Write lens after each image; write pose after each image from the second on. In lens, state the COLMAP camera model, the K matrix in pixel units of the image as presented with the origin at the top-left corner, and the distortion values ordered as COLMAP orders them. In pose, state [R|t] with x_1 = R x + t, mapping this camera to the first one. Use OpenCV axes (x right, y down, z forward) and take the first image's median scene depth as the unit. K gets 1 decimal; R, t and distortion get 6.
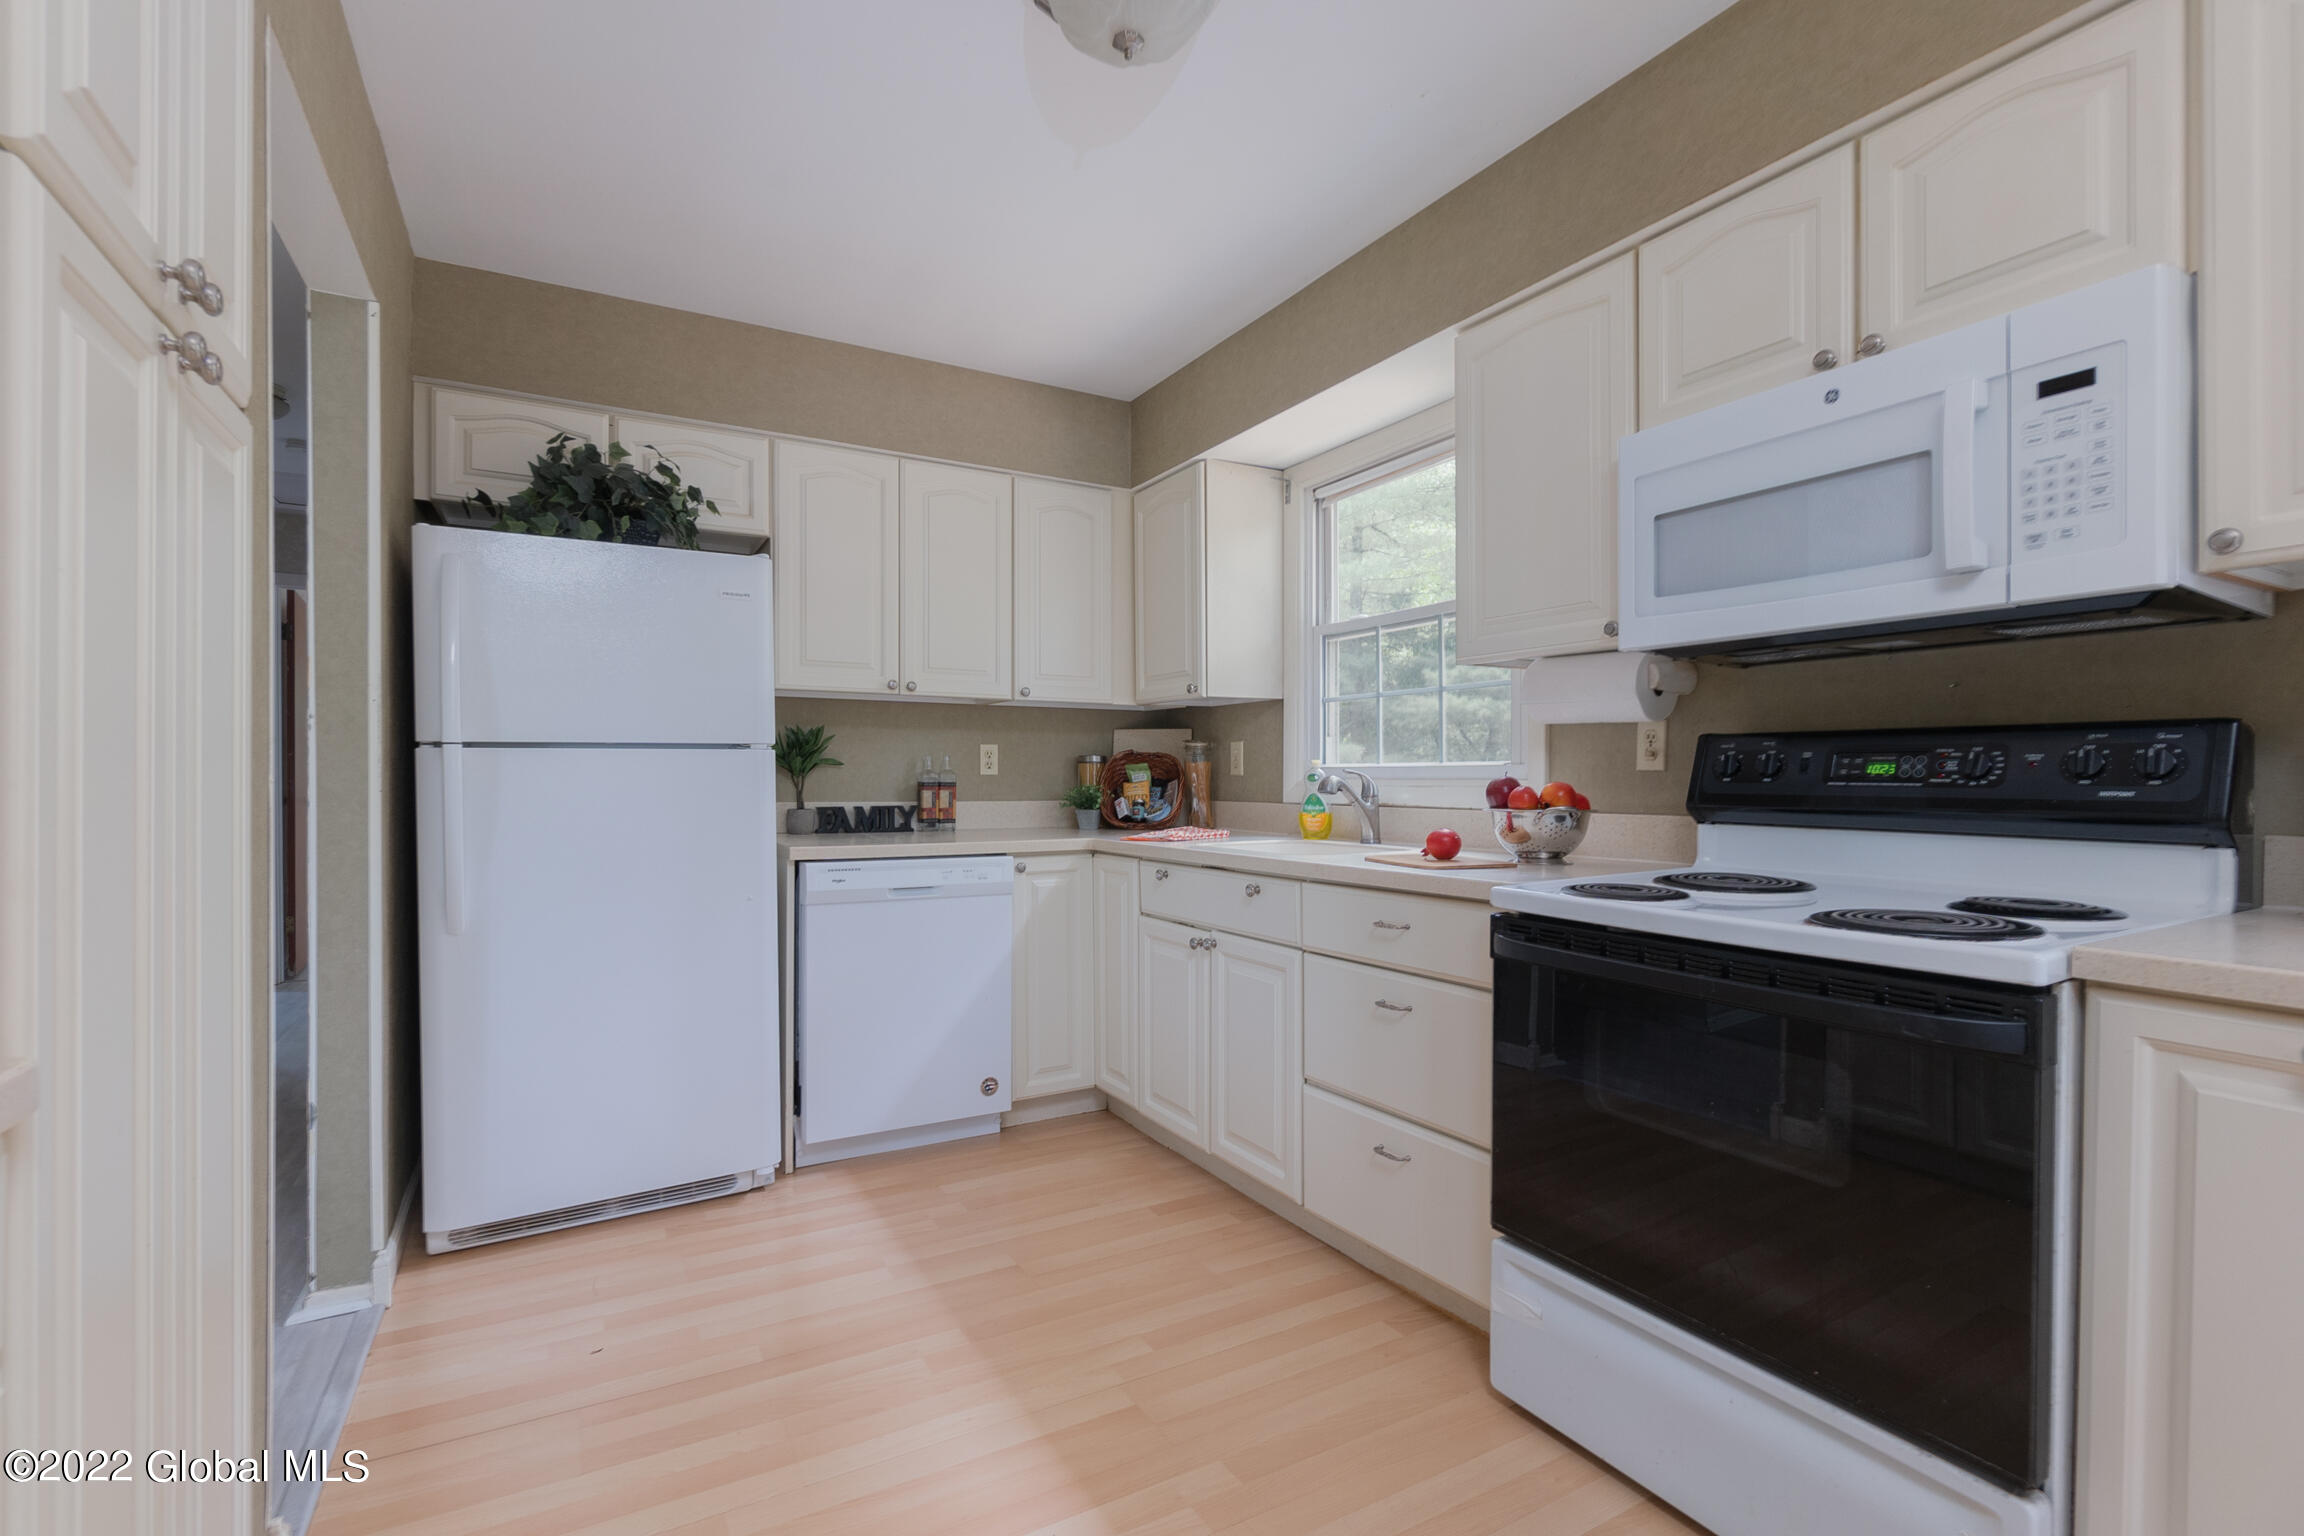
lens RADIAL K [[1024.2, 0, 1150.9], [0, 1024.2, 783.5], [0, 0, 1]] dist [-0.002231, -0.000162]
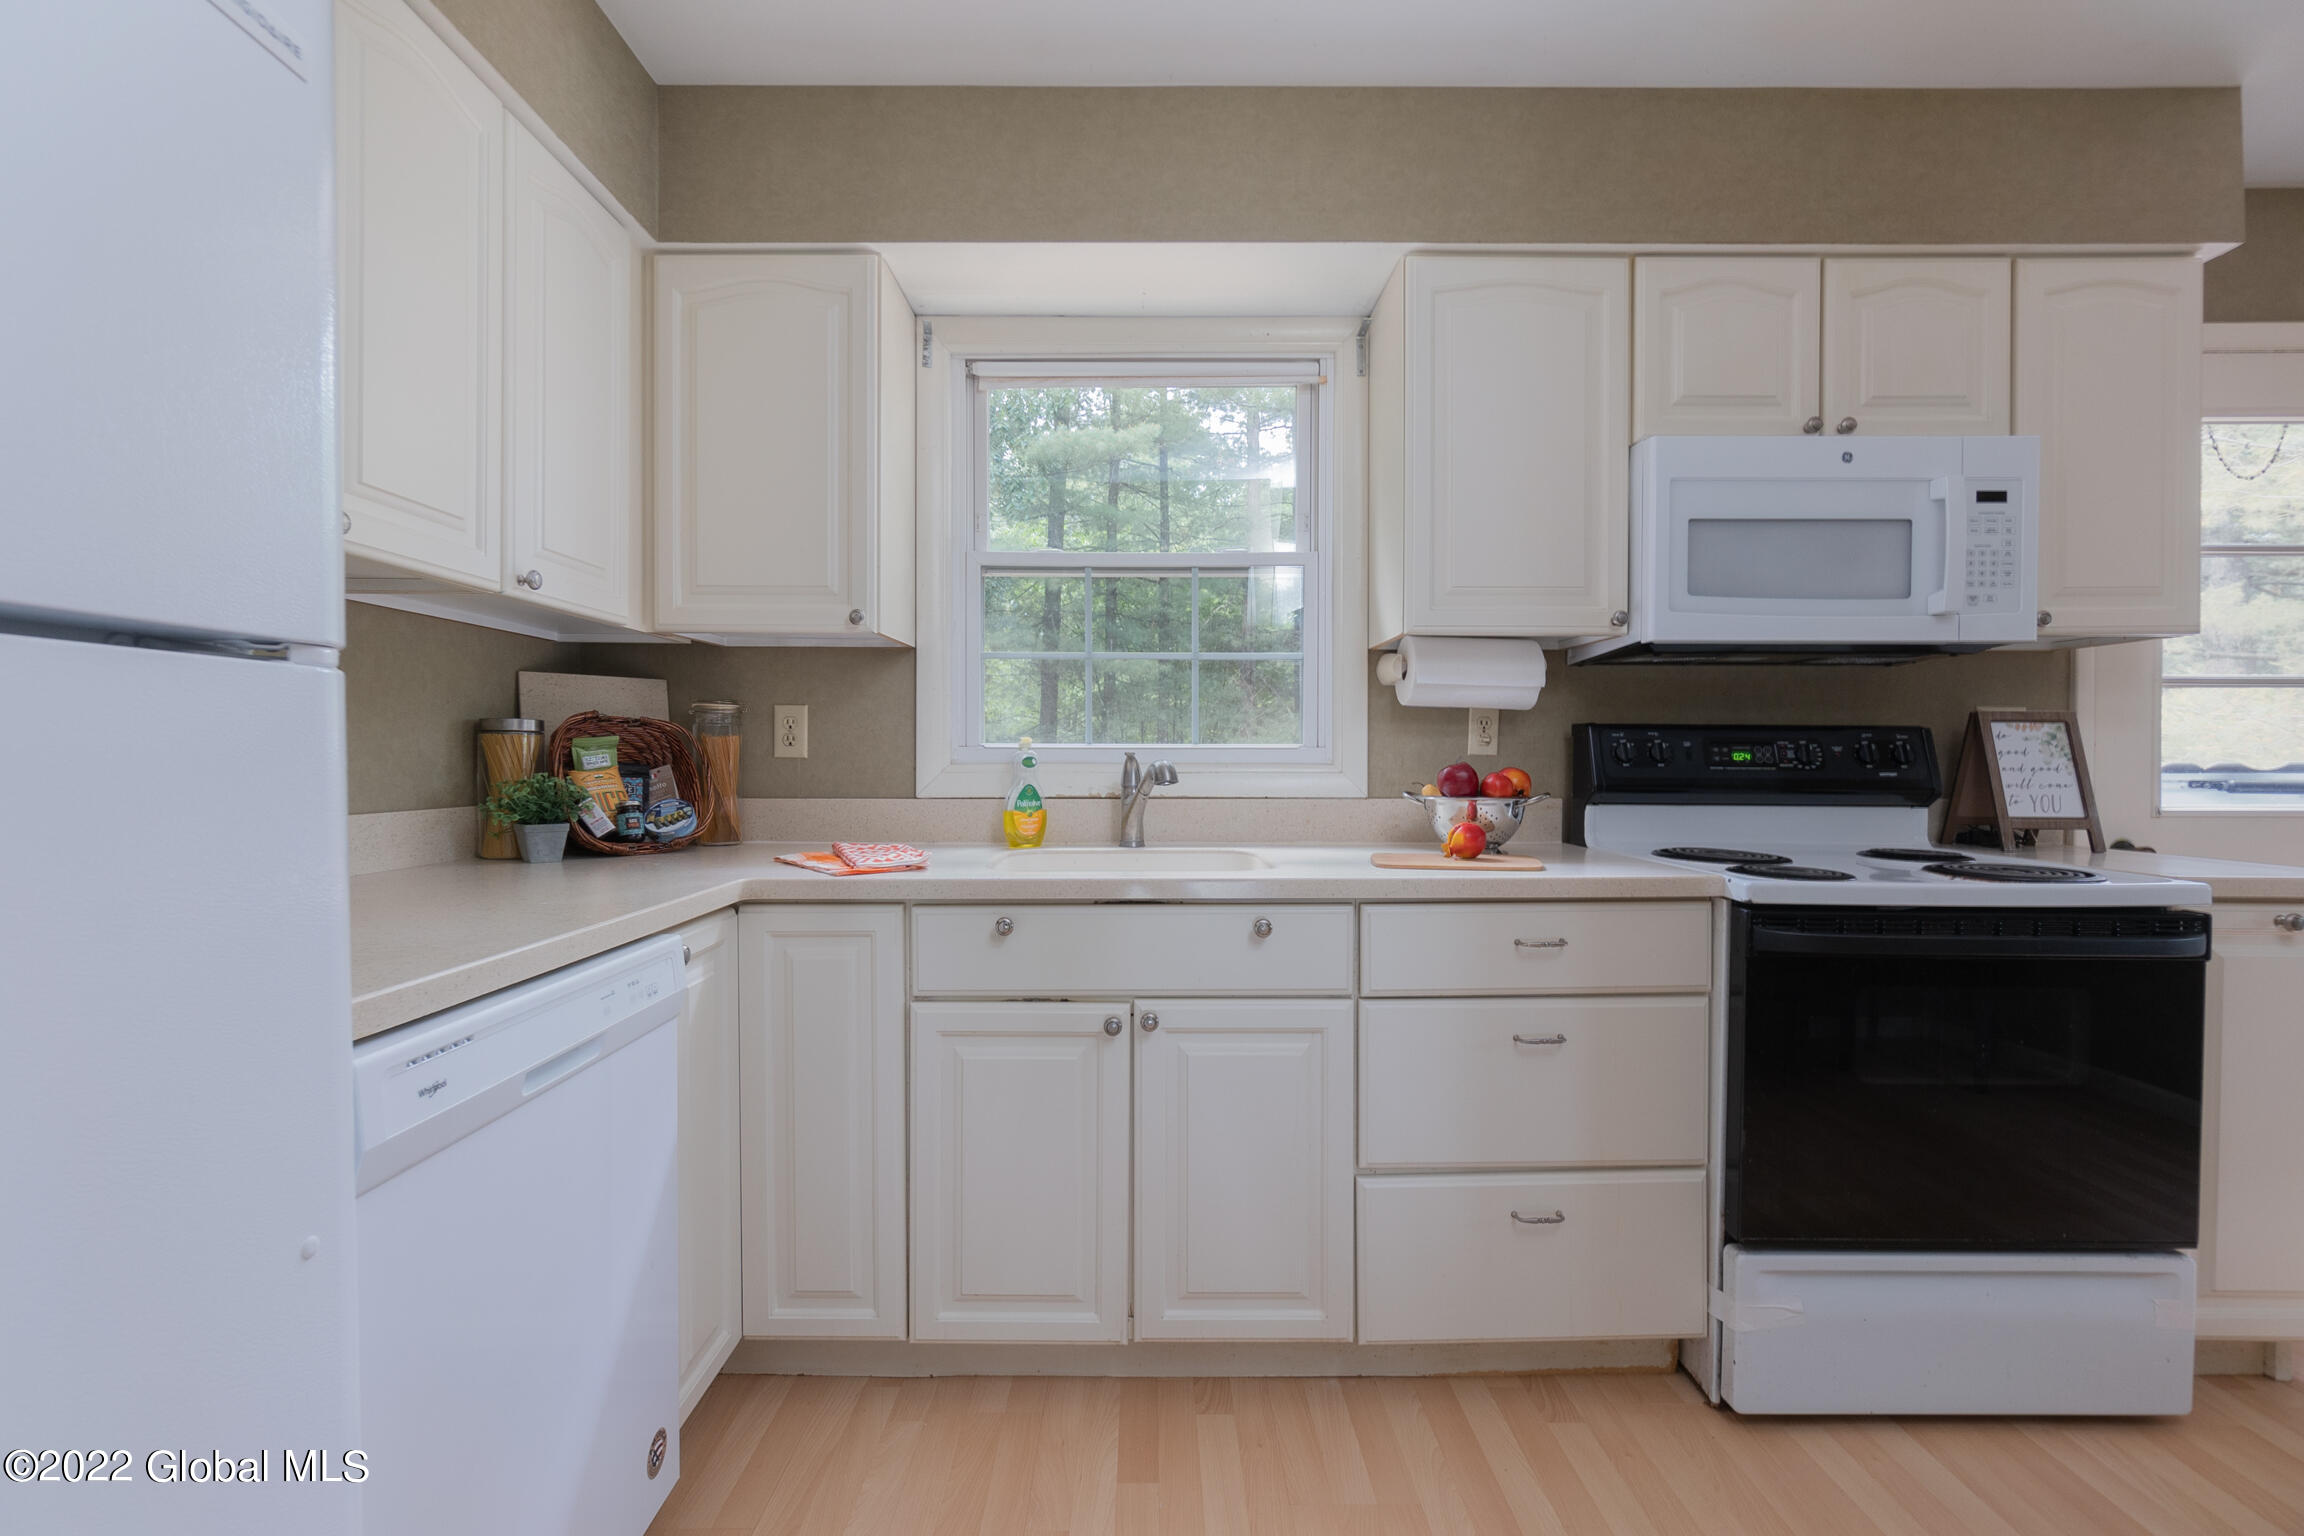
lens RADIAL K [[1008.8, 0, 1140.1], [0, 1008.8, 763.6], [0, 0, 1]] dist [-0.001329, 0.000164]
pose [[0.497406, -0.005947, 0.867497, -0.455734], [0.003229, 0.999982, 0.005004, -0.008493], [-0.867512, 0.000312, 0.497416, 0.626228]]
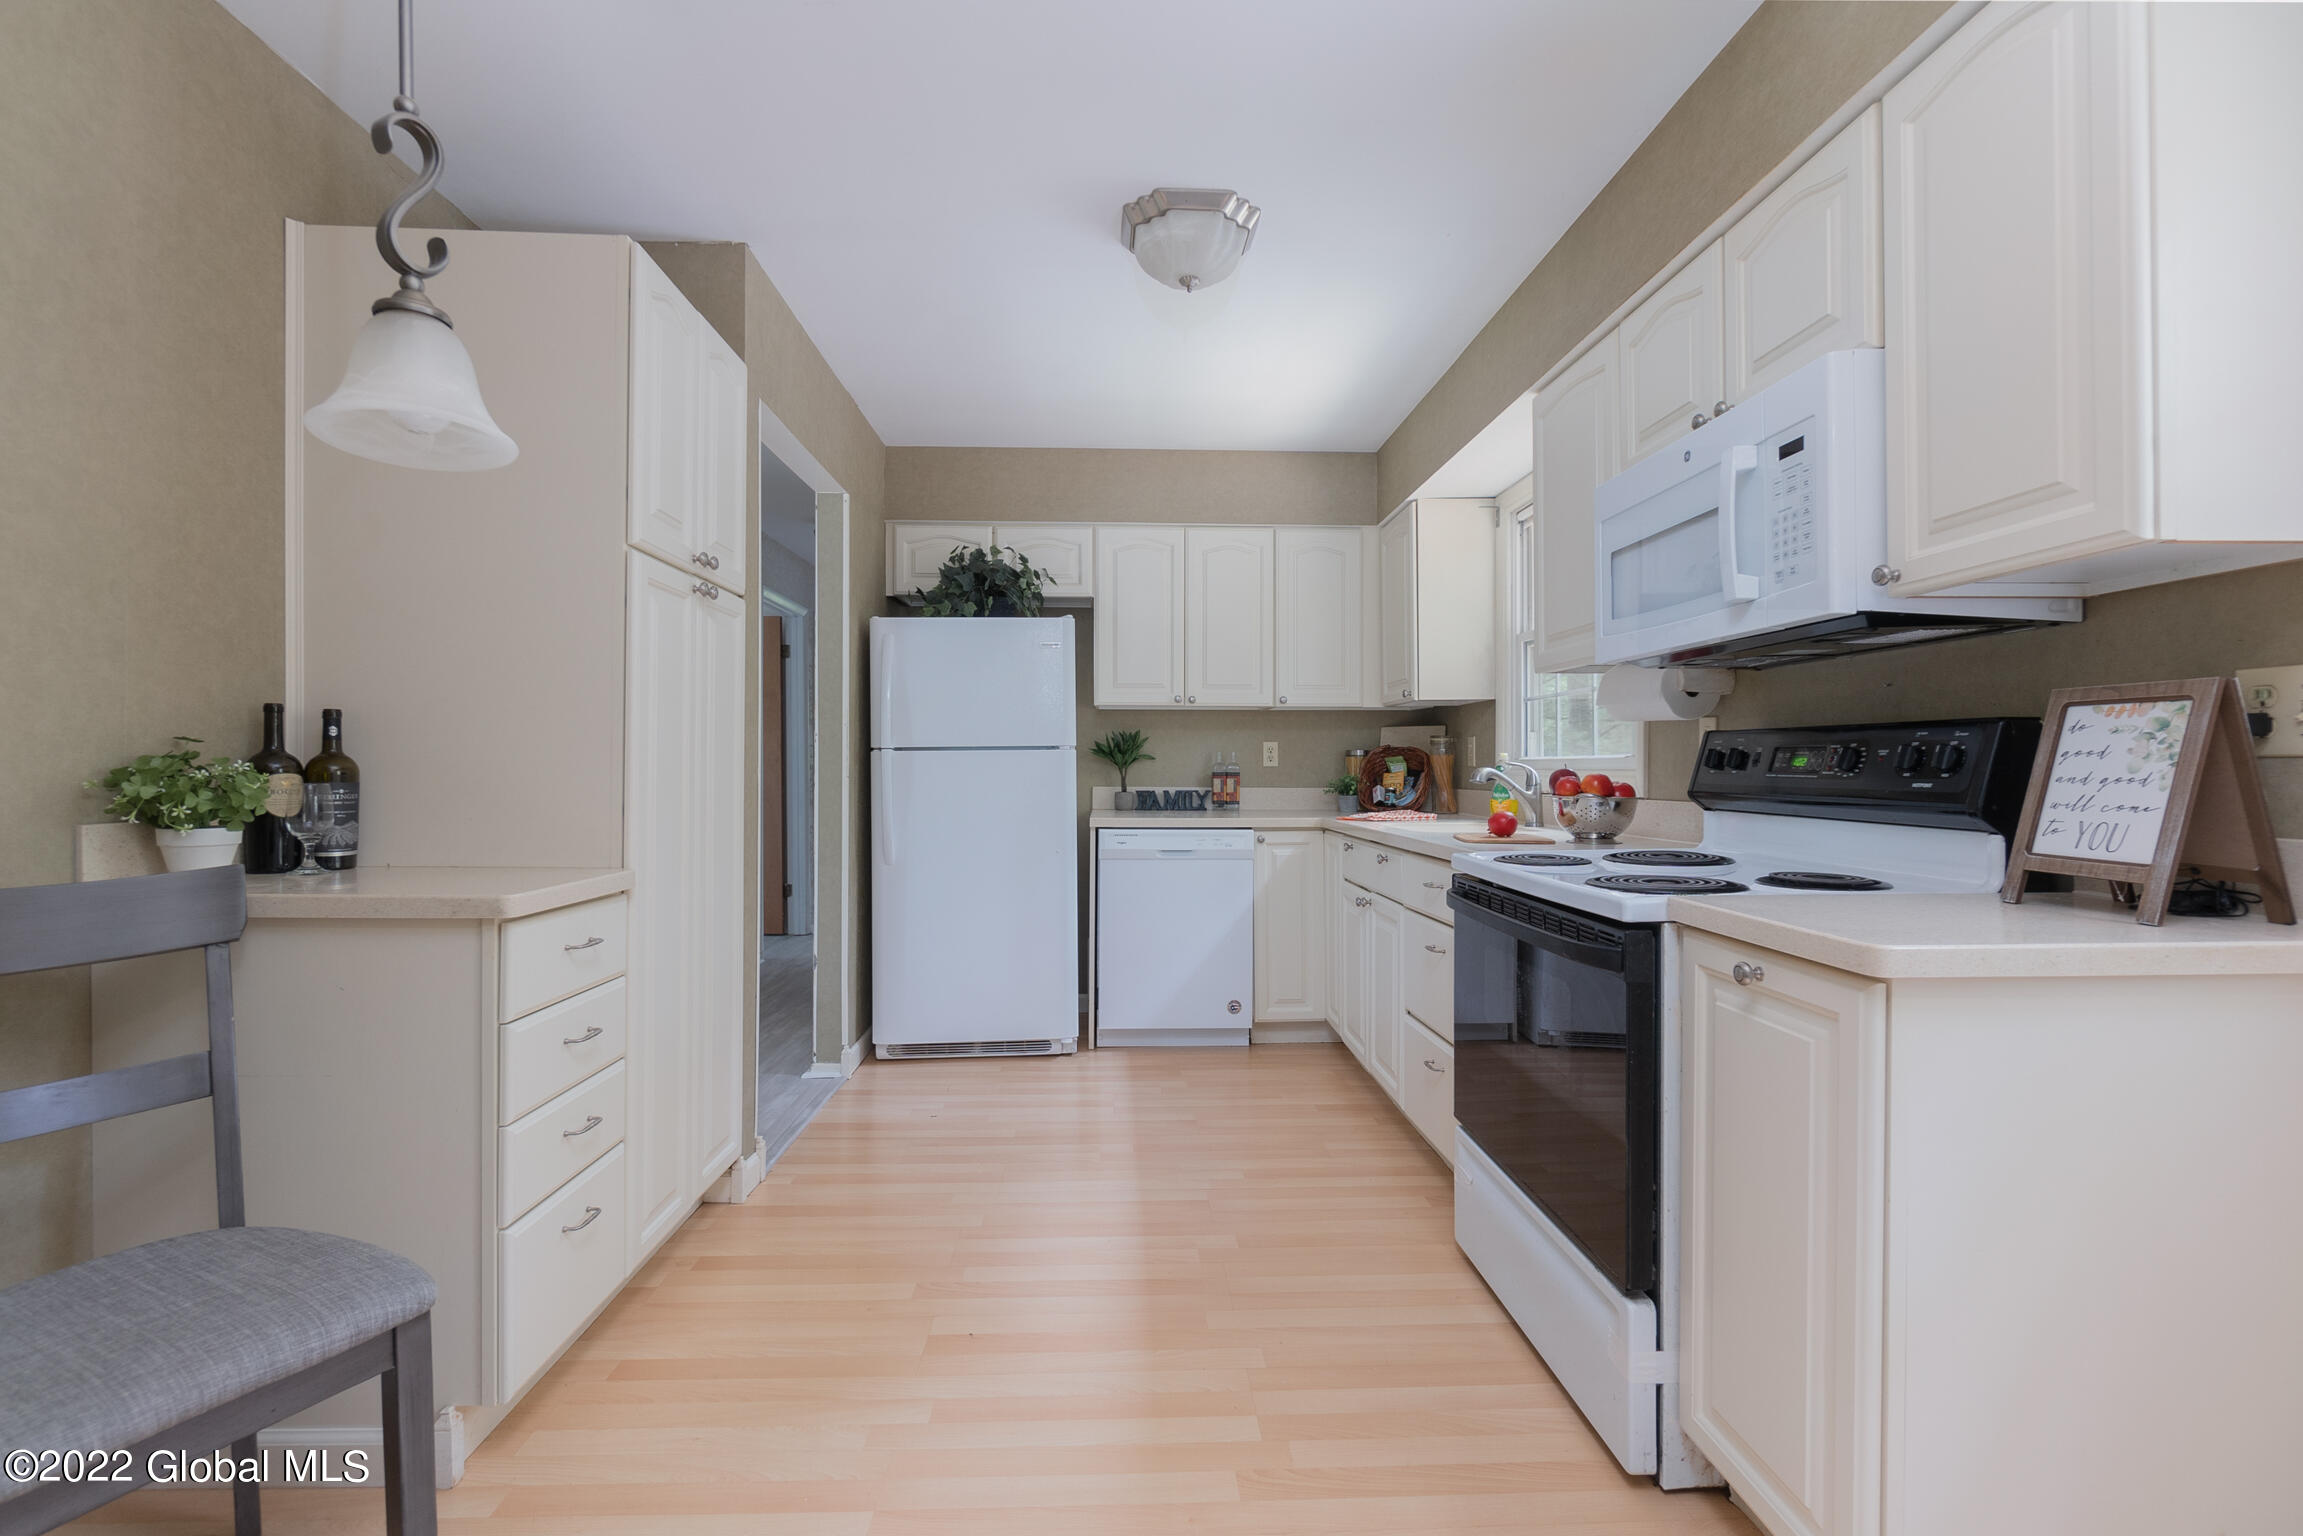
lens RADIAL K [[1008.4, 0, 1139.6], [0, 1008.4, 763.6], [0, 0, 1]] dist [-0.001329, 0.000164]
pose [[0.882137, -0.002806, -0.470984, 0.361589], [-0.001480, 0.999961, -0.008730, -0.001352], [0.470991, 0.008398, 0.882098, -0.198938]]
